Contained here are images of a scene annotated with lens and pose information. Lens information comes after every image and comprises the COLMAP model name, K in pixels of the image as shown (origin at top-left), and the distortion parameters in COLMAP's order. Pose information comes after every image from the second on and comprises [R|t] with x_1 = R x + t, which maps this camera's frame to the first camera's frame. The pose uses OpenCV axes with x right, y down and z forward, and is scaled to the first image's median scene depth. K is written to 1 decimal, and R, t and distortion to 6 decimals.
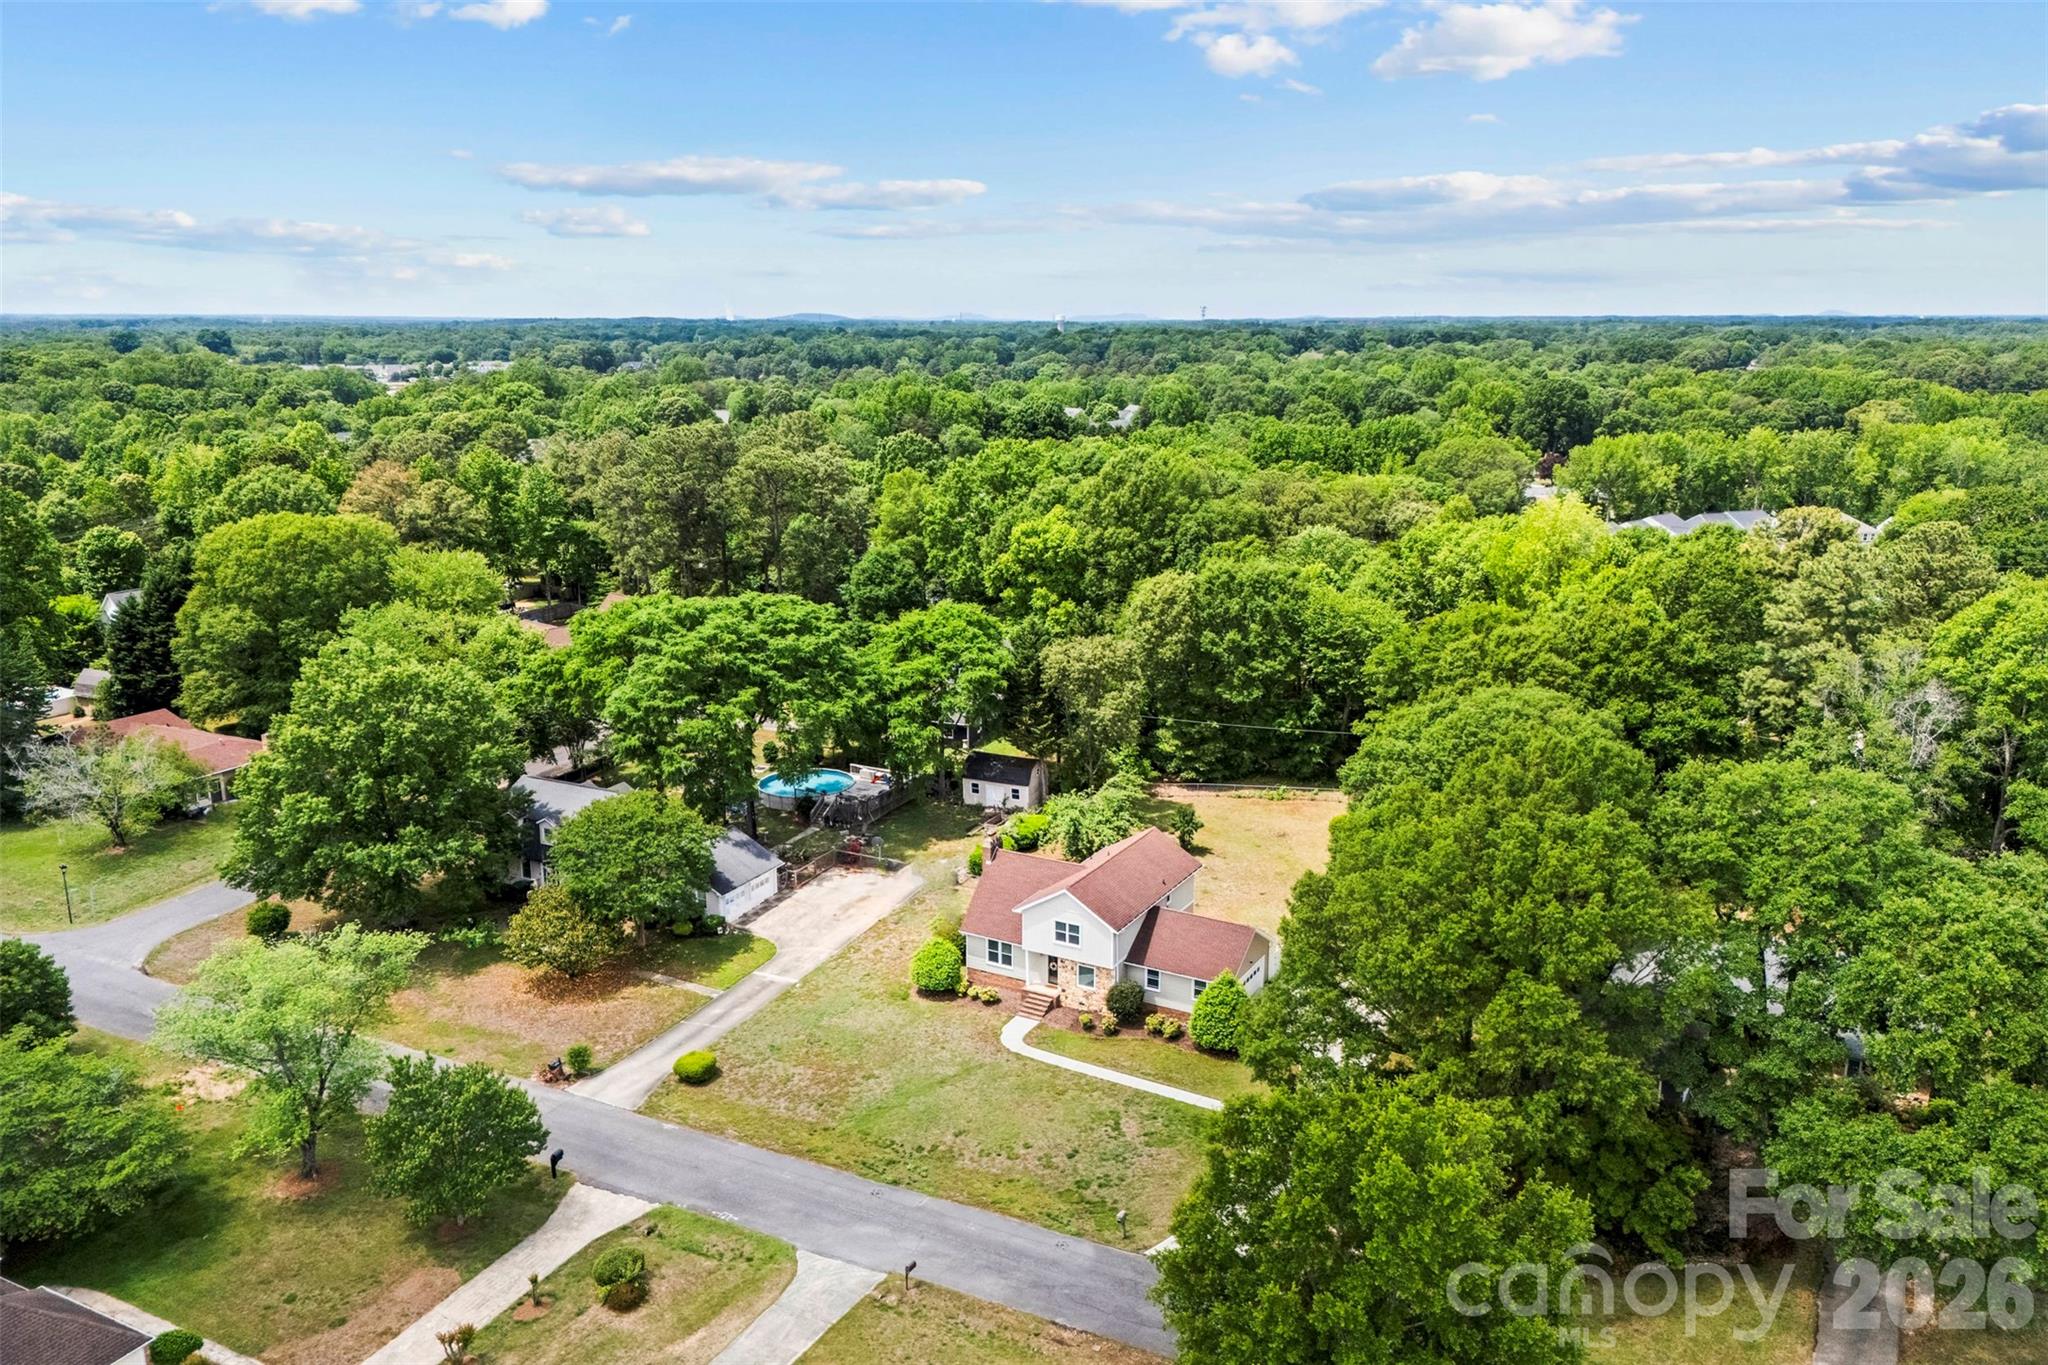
lens RADIAL K [[1399.9, 0, 1024.0], [0, 1399.9, 682.5], [0, 0, 1]] dist [0.107464, -0.125178]
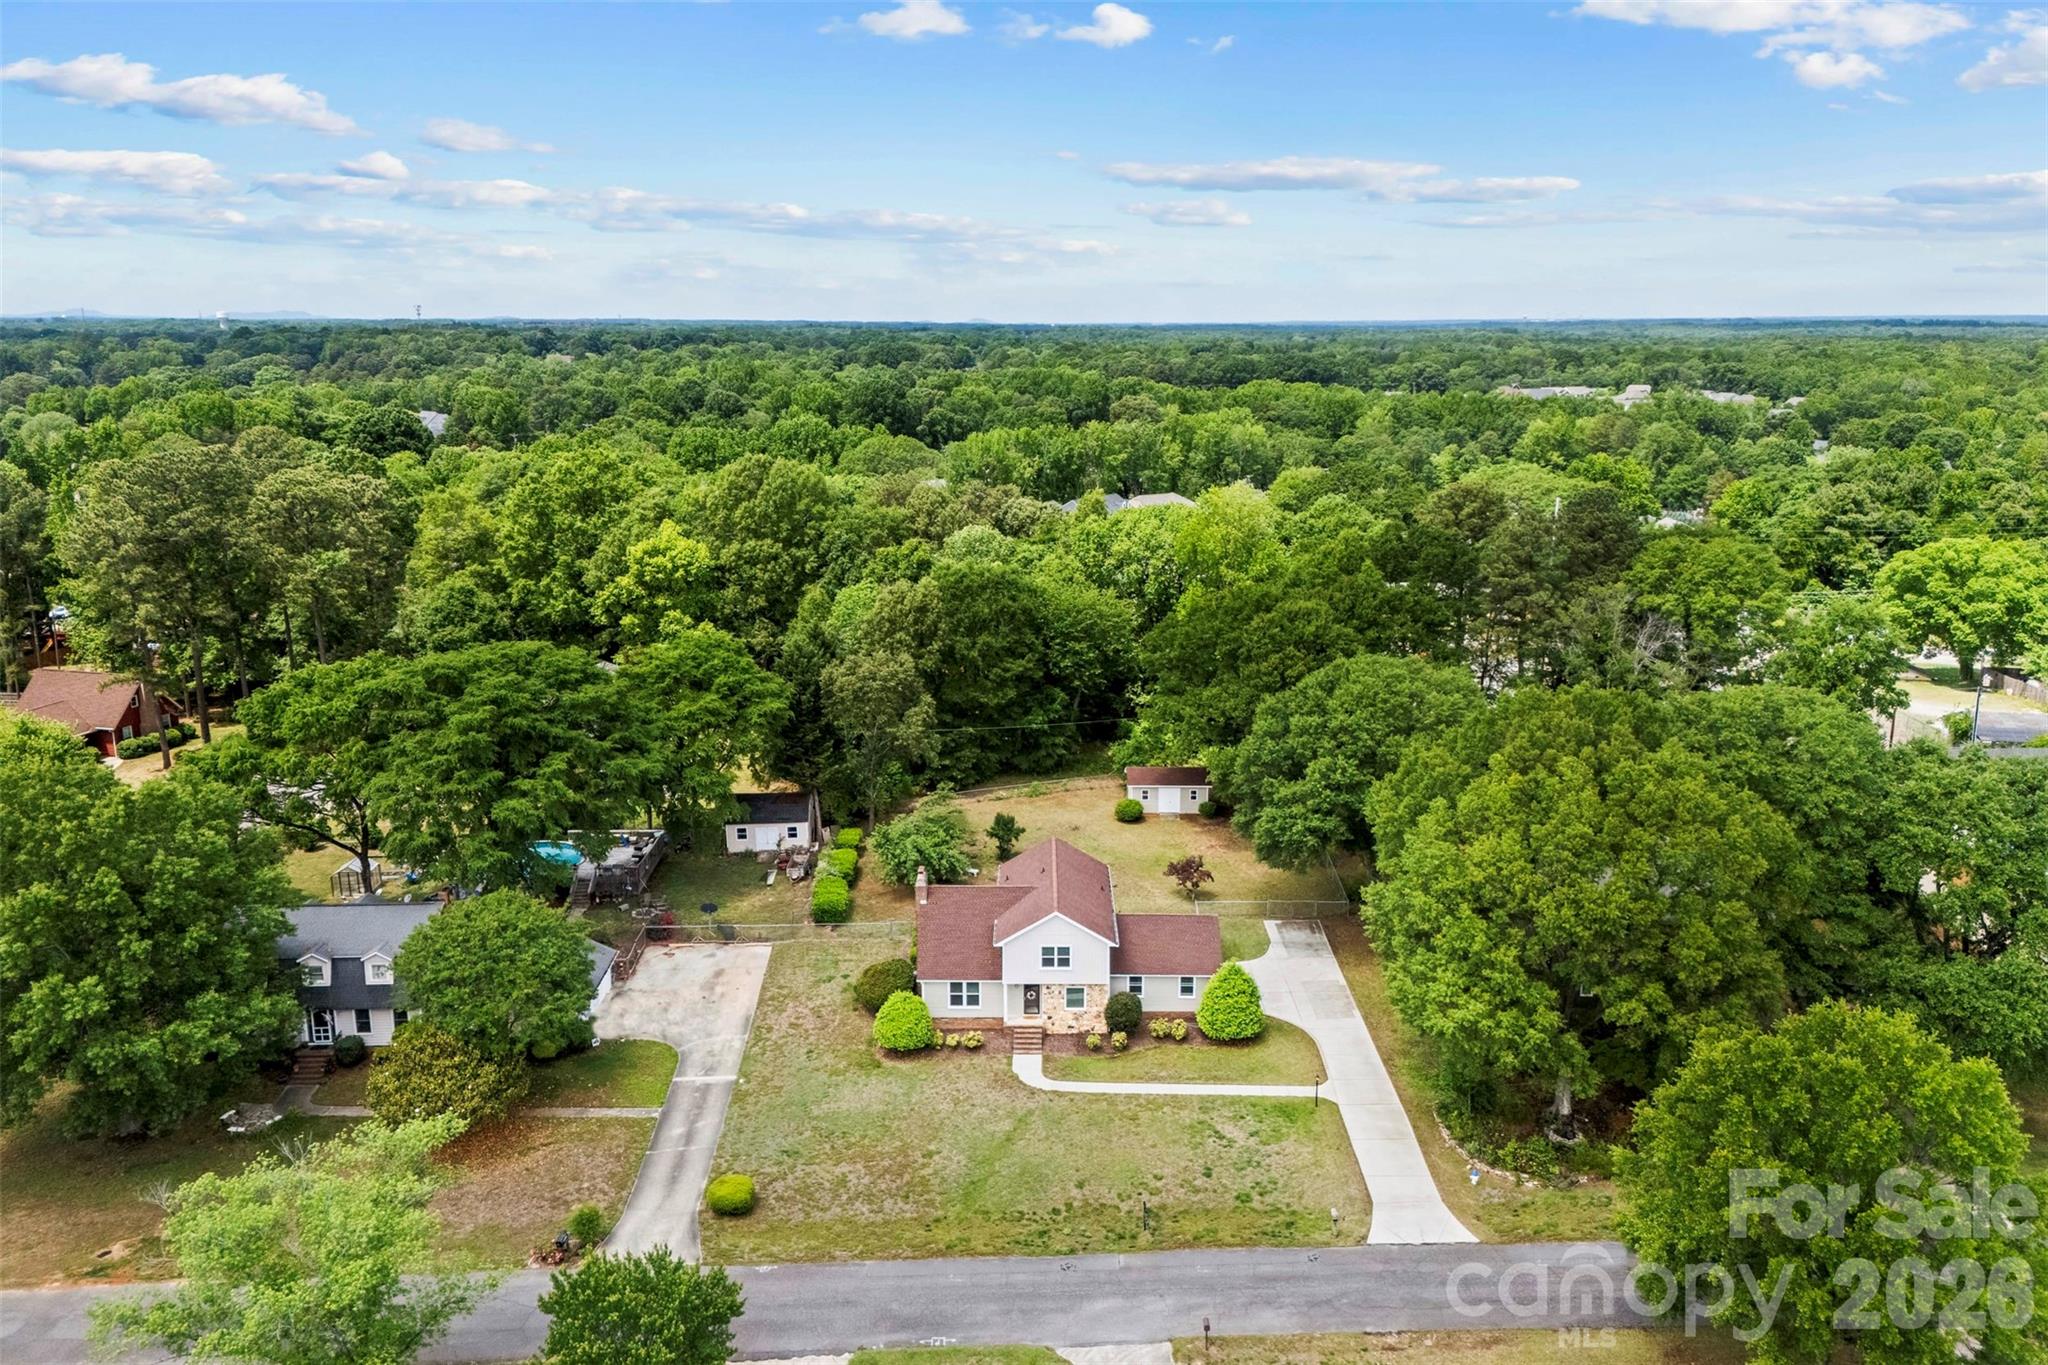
lens RADIAL K [[1427.8, 0, 1017.6], [0, 1427.8, 651.6], [0, 0, 1]] dist [0.001641, 0.199247]
pose [[0.885829, -0.102165, 0.452625, -0.315159], [0.113380, 0.993549, 0.002367, -0.026137], [-0.449947, 0.049222, 0.891698, 0.100068]]
